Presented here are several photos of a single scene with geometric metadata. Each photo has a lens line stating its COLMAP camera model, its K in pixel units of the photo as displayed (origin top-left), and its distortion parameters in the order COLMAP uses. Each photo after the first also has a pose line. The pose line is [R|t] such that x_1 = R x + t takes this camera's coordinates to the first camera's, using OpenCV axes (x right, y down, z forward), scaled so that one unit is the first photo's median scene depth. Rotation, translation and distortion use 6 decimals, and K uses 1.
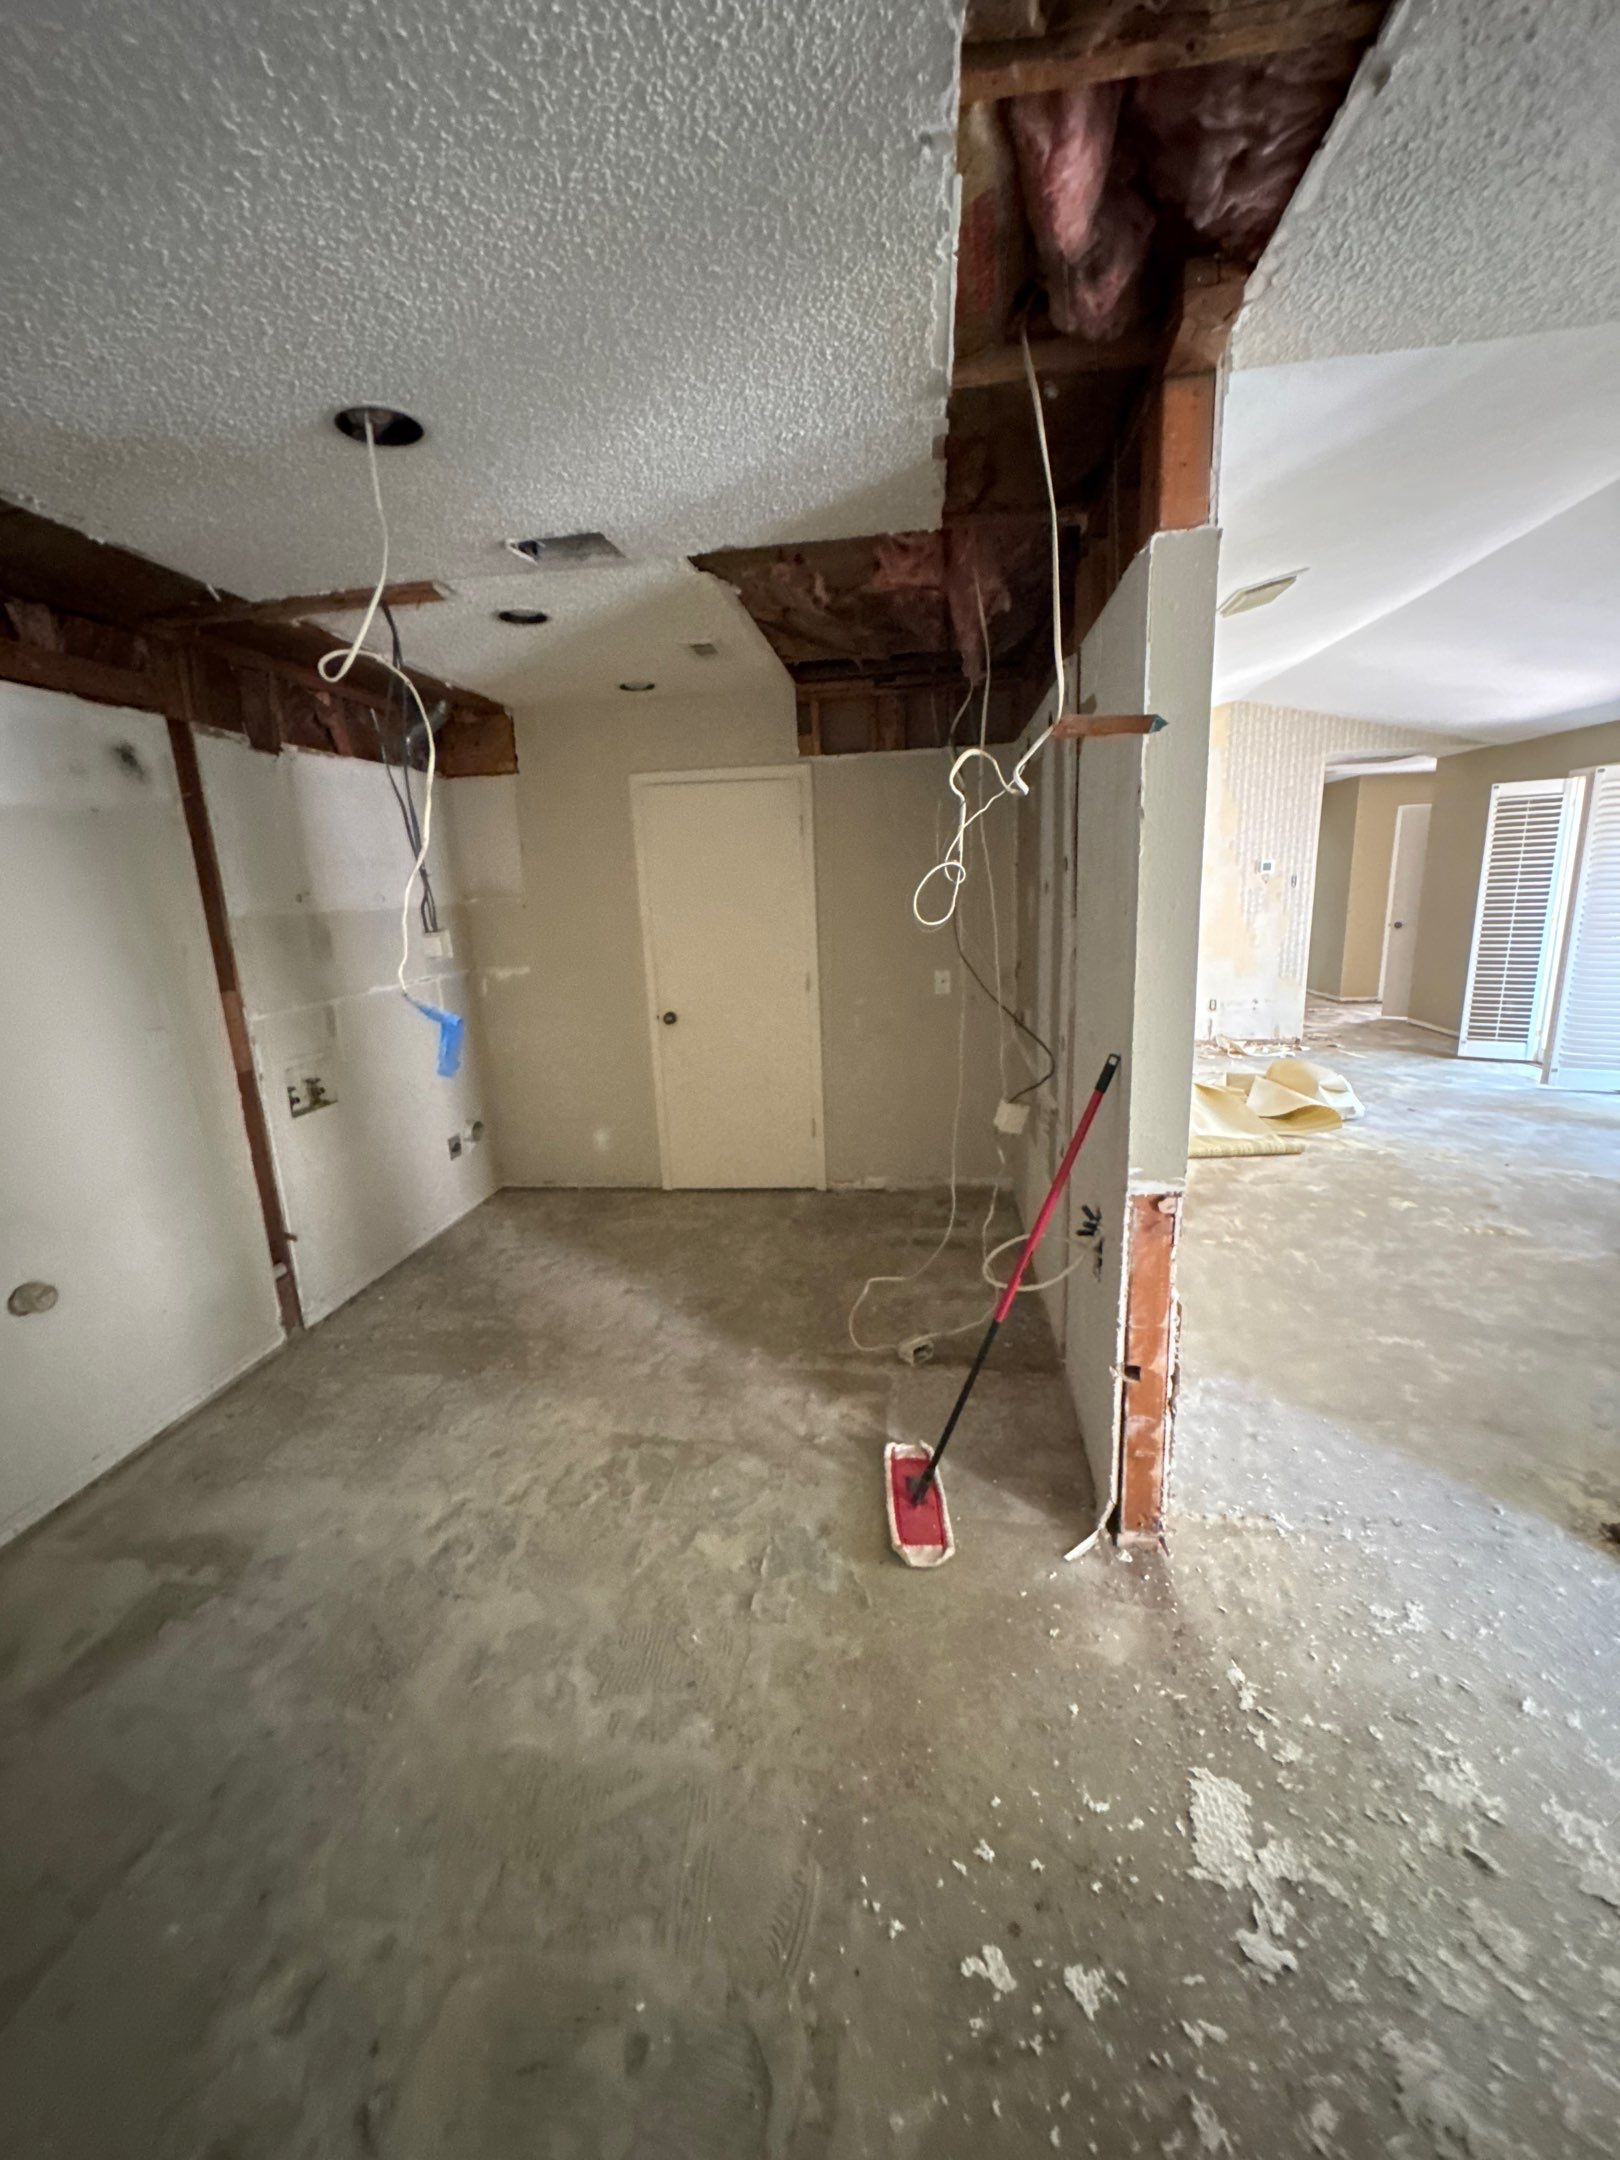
lens RADIAL K [[862.9, 0, 810.0], [0, 862.9, 1080.0], [0, 0, 1]] dist [-0.002765, 0.000704]
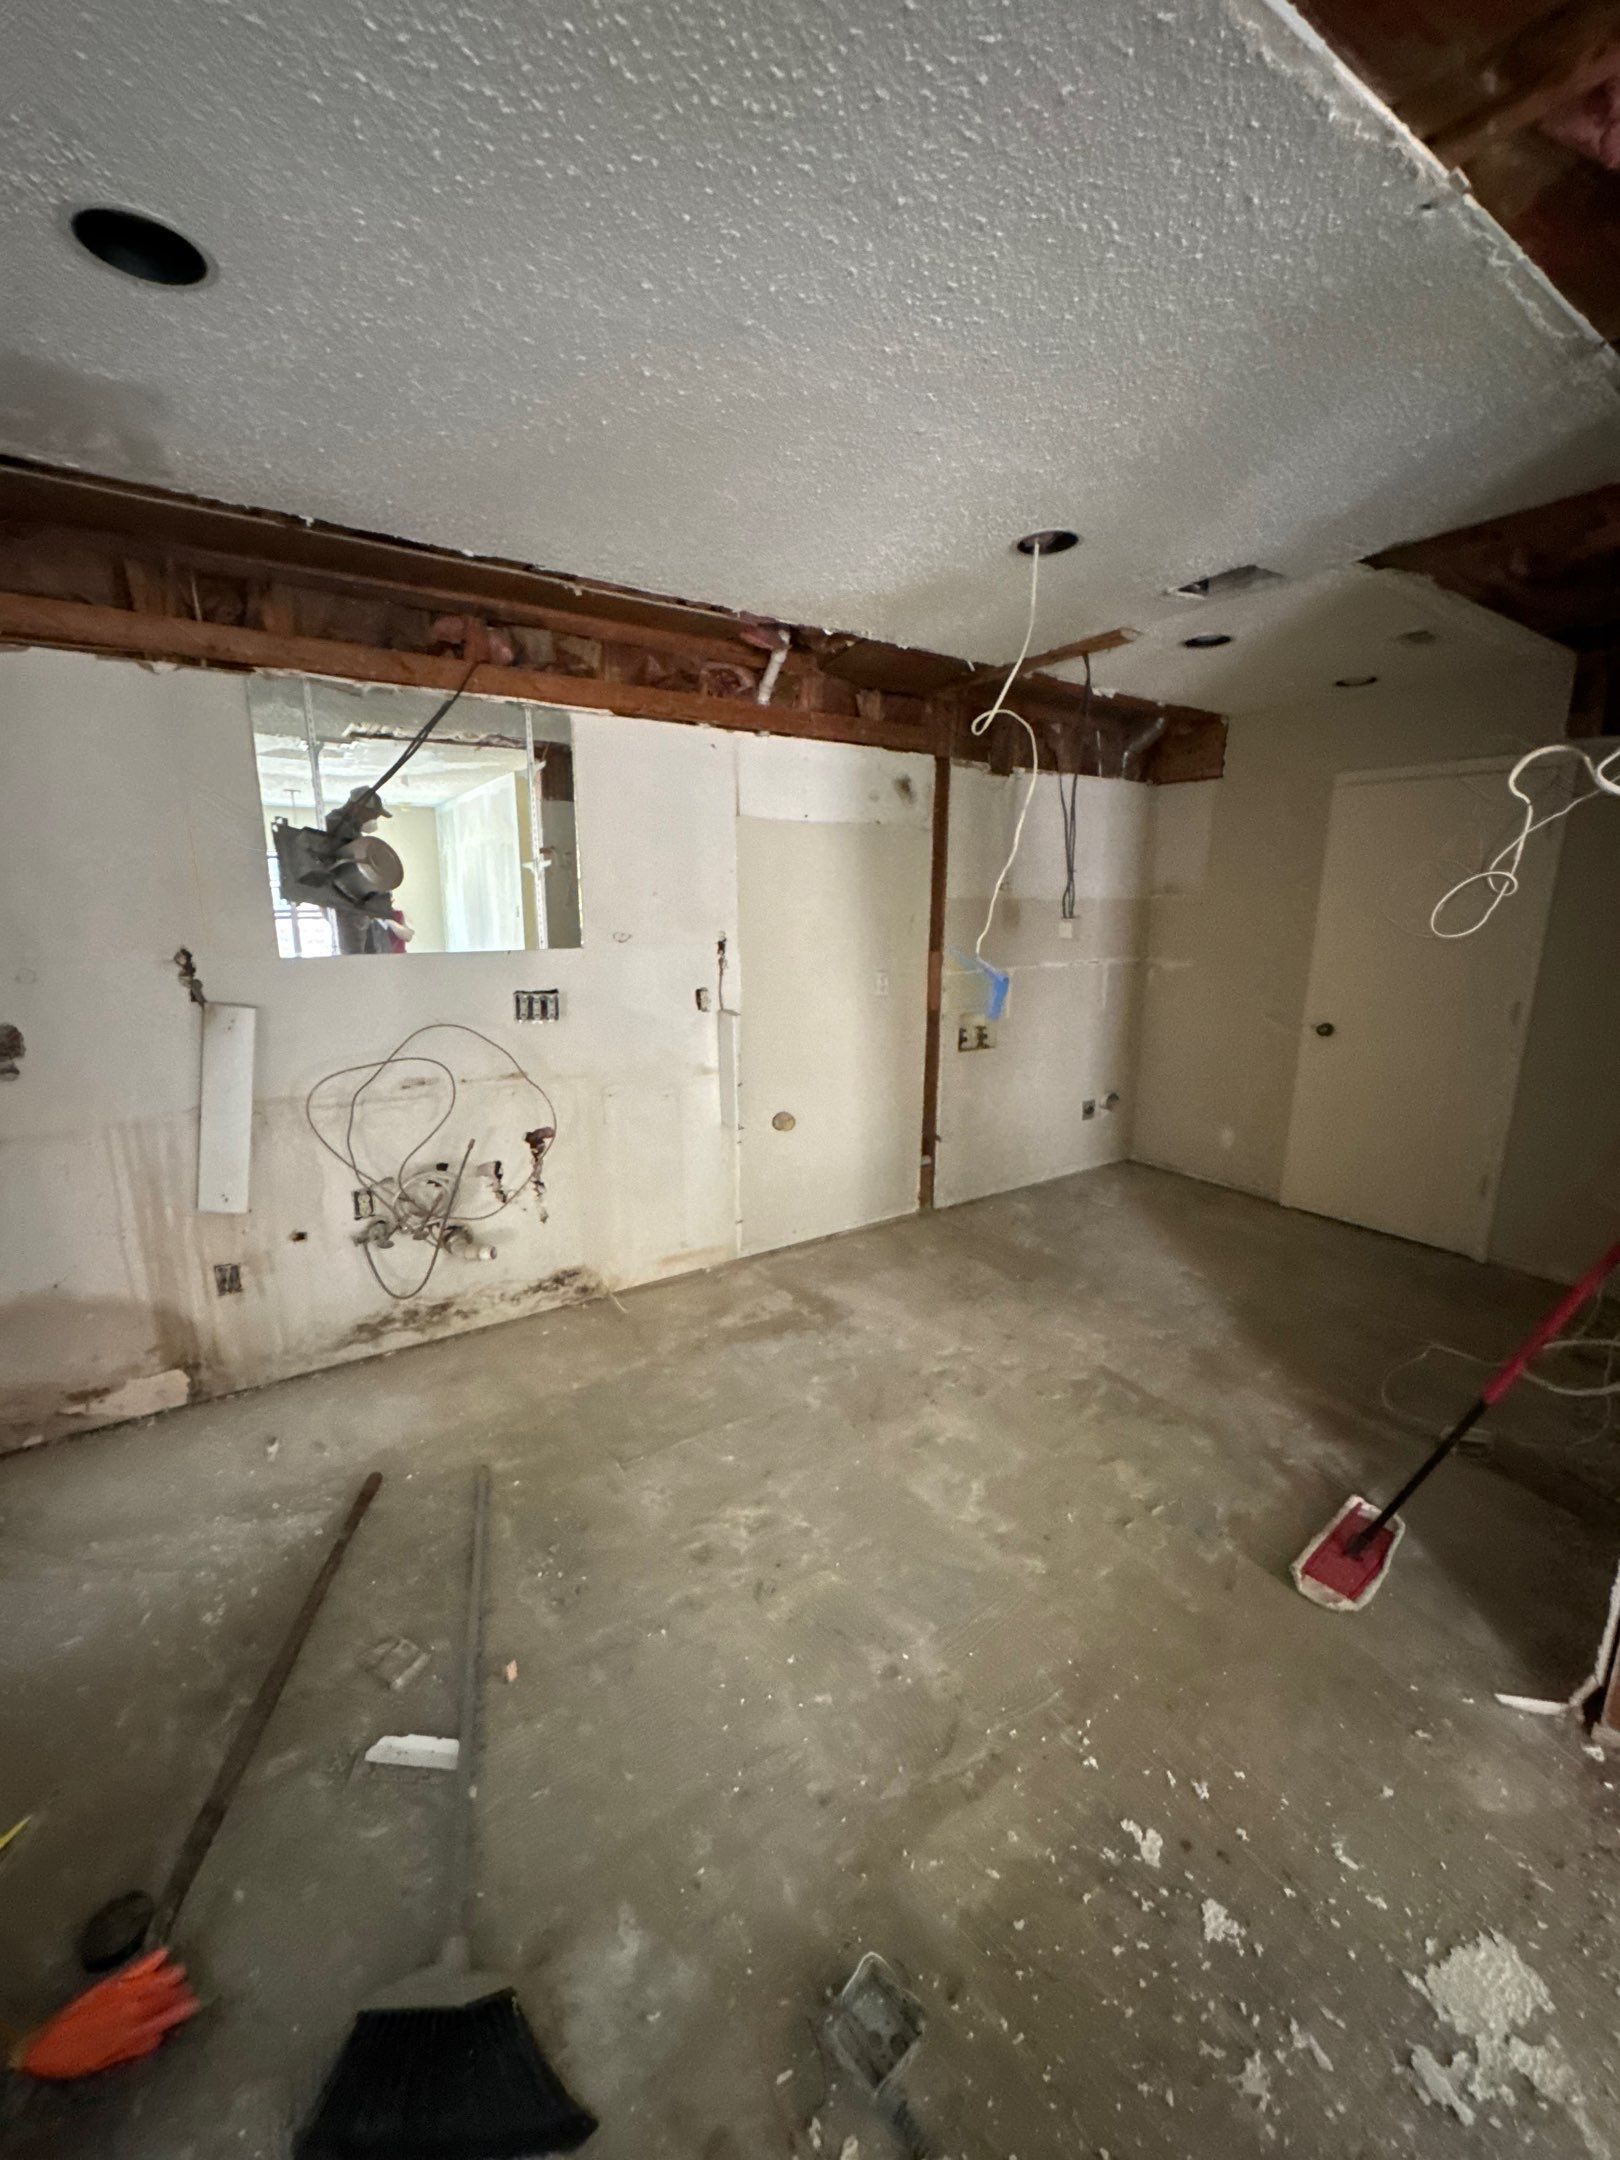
lens RADIAL K [[862.9, 0, 810.0], [0, 862.9, 1080.0], [0, 0, 1]] dist [-0.002765, 0.000704]
pose [[0.664447, 0.199806, -0.720130, 0.247284], [-0.197571, 0.976278, 0.088582, 0.016573], [0.720746, 0.083419, 0.688161, -0.086464]]
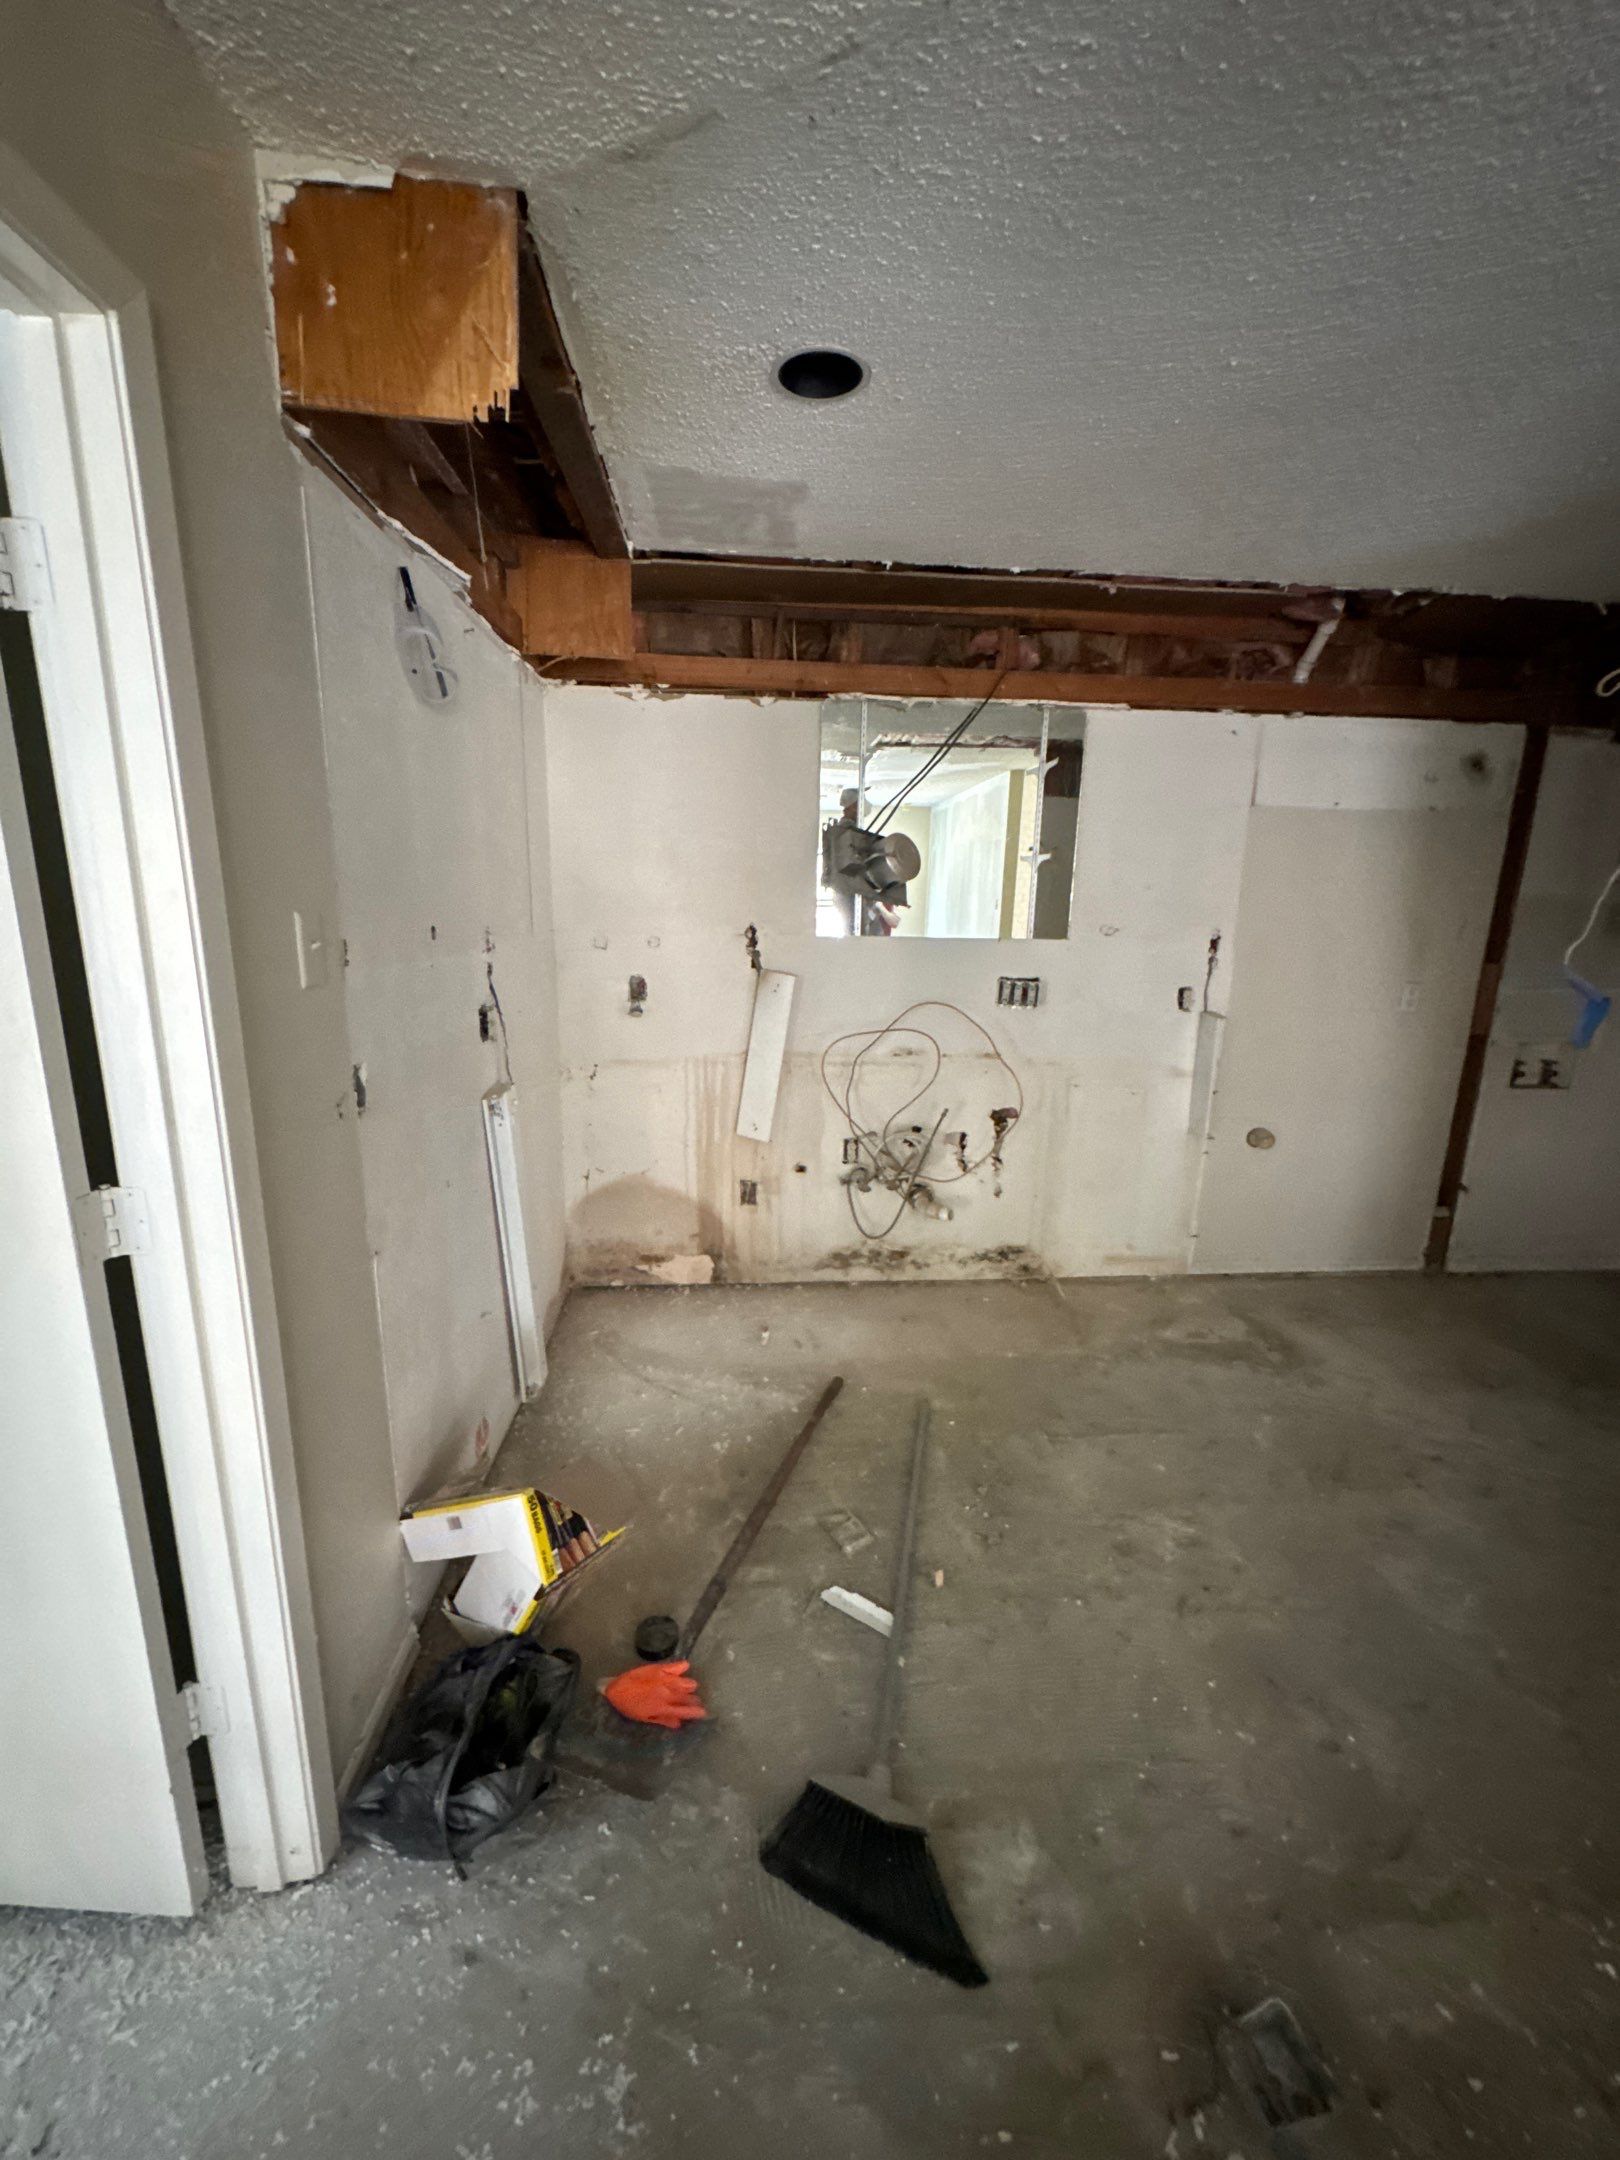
lens RADIAL K [[862.9, 0, 810.0], [0, 862.9, 1080.0], [0, 0, 1]] dist [-0.002765, 0.000704]
pose [[0.208200, 0.258651, -0.943267, 0.270757], [-0.244905, 0.947465, 0.205746, 0.031527], [0.946929, 0.188175, 0.260607, -0.131368]]
